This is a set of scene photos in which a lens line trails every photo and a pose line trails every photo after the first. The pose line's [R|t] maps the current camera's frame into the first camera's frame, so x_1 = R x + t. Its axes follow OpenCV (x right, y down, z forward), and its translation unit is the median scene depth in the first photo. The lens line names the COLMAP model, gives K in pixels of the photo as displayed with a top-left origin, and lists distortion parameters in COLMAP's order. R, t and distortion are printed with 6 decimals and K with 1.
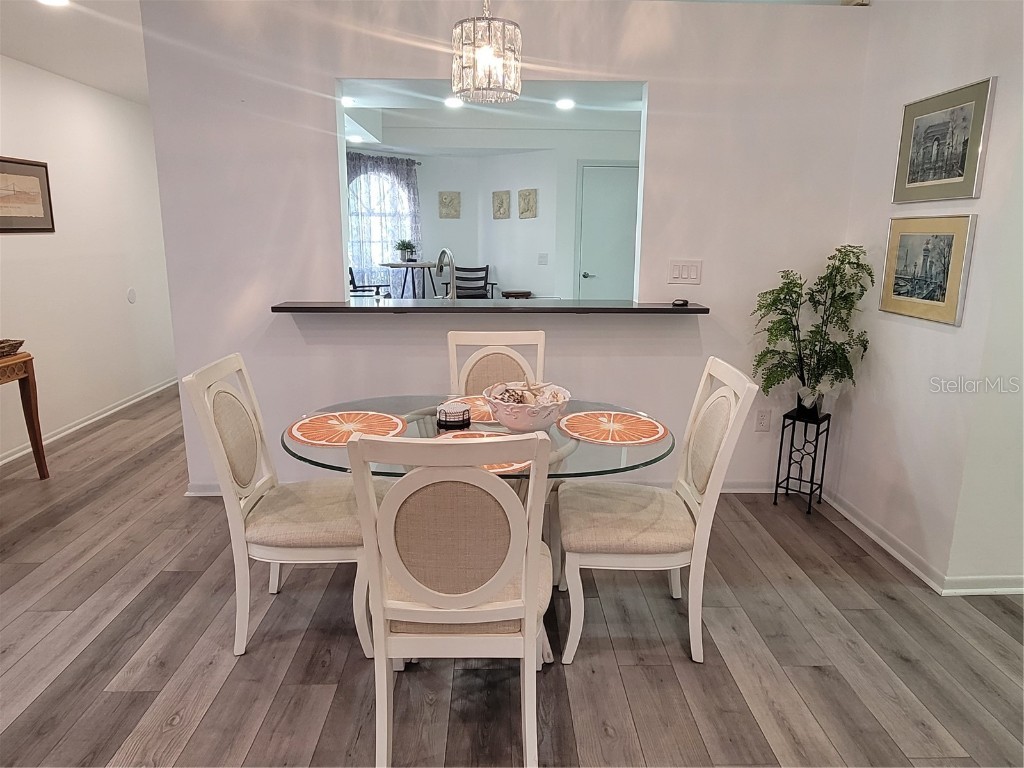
lens RADIAL K [[658.1, 0, 515.7], [0, 658.1, 378.6], [0, 0, 1]] dist [0.003019, -0.000505]
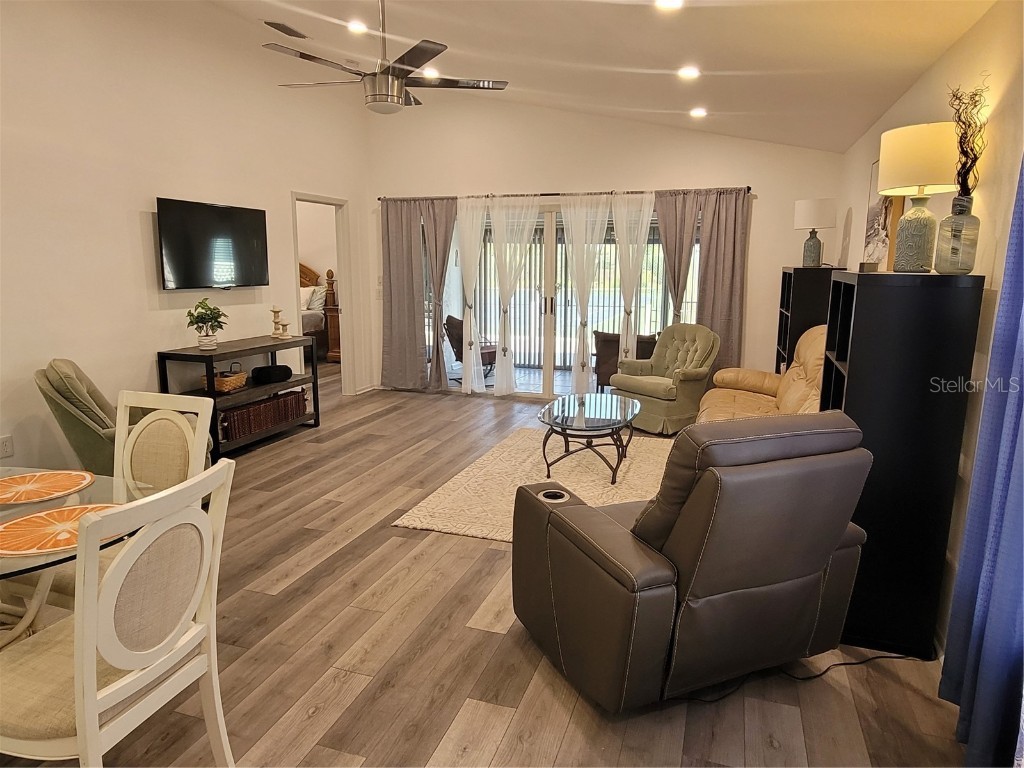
lens RADIAL K [[658.1, 0, 515.7], [0, 658.1, 378.6], [0, 0, 1]] dist [0.003019, -0.000505]
pose [[-0.939735, -0.072870, 0.334048, -0.967067], [0.060971, 0.925647, 0.373444, -0.342105], [-0.336423, 0.371305, -0.865420, 1.348927]]
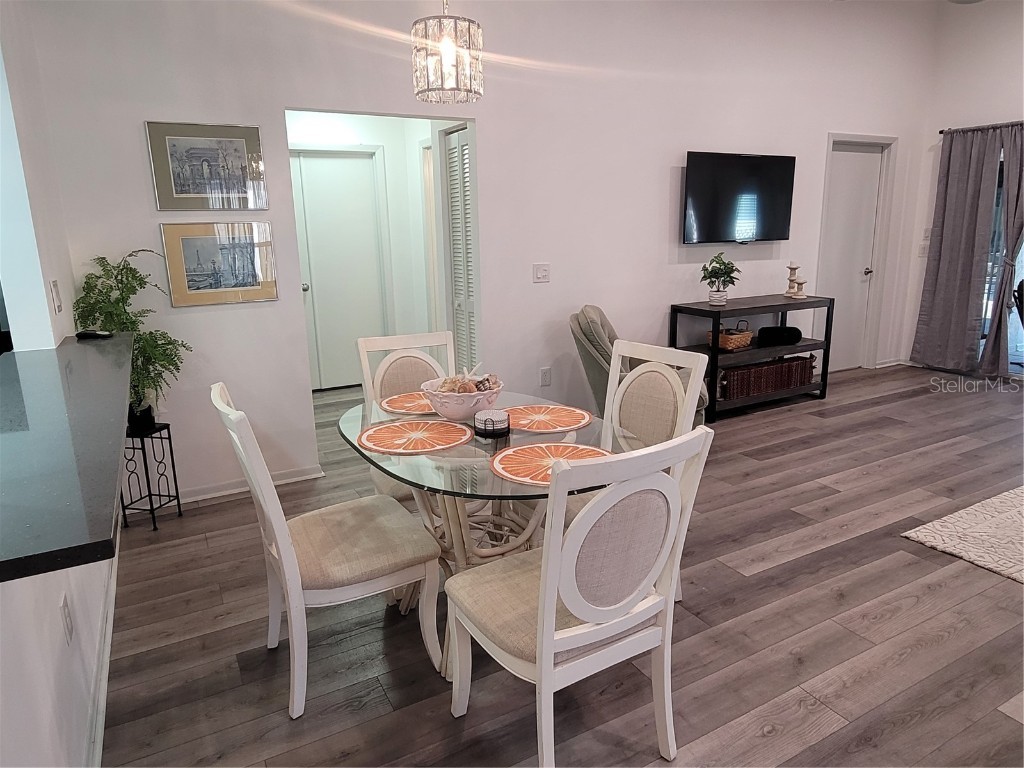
lens RADIAL K [[658.1, 0, 515.7], [0, 658.1, 378.6], [0, 0, 1]] dist [0.003019, -0.000505]
pose [[-0.458176, -0.199535, 0.866176, -0.889467], [0.210317, 0.922470, 0.323753, -0.296222], [-0.863621, 0.330508, -0.380688, 1.244268]]
